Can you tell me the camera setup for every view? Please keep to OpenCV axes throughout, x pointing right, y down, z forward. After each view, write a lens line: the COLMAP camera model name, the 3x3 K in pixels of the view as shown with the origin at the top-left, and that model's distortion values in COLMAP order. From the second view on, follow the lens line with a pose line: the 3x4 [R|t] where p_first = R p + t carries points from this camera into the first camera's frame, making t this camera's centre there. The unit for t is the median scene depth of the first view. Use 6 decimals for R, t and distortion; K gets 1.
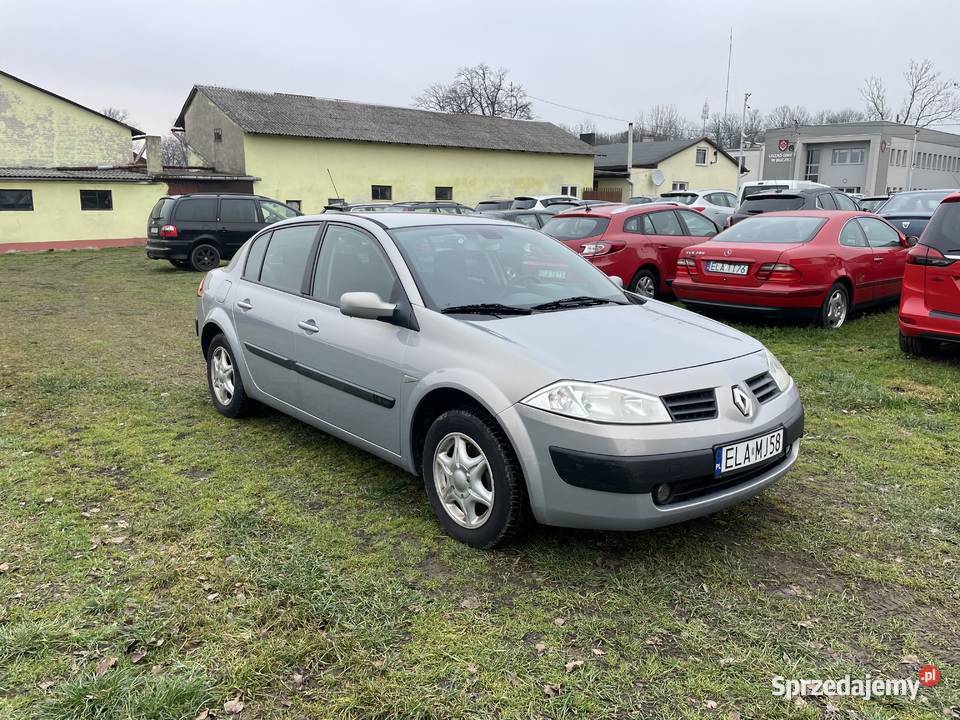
lens RADIAL K [[722.3, 0, 480.0], [0, 722.3, 360.0], [0, 0, 1]] dist [0.084316, -0.111588]
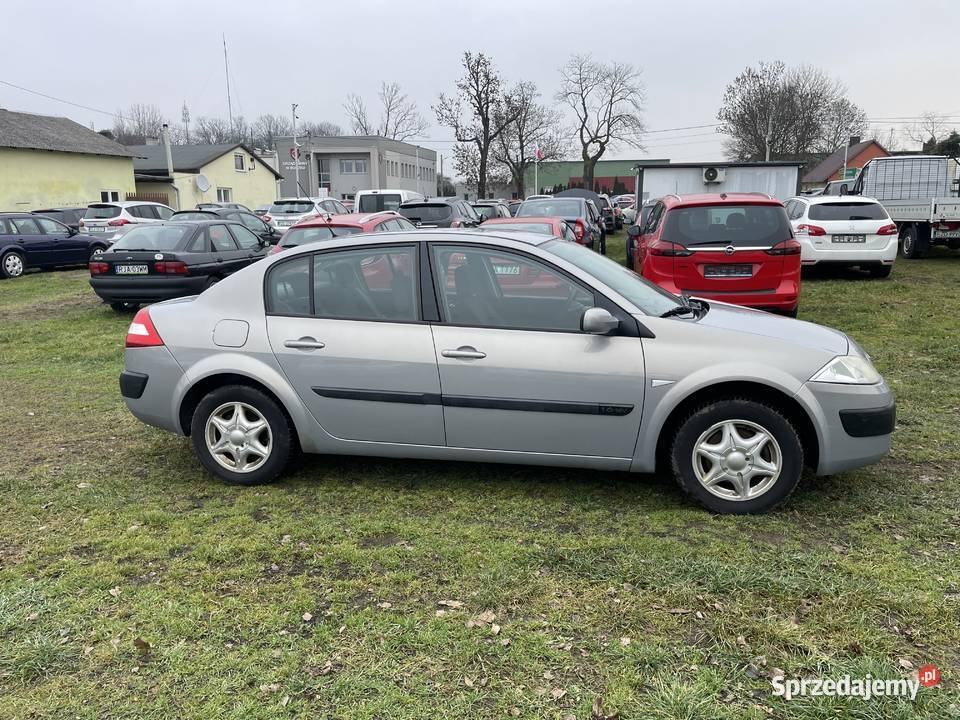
lens RADIAL K [[729.5, 0, 480.0], [0, 729.5, 360.0], [0, 0, 1]] dist [0.079432, -0.108926]
pose [[0.791066, -0.137615, 0.596051, -0.672116], [0.142889, 0.988982, 0.038695, -0.061320], [-0.594809, 0.054559, 0.802014, 0.200876]]
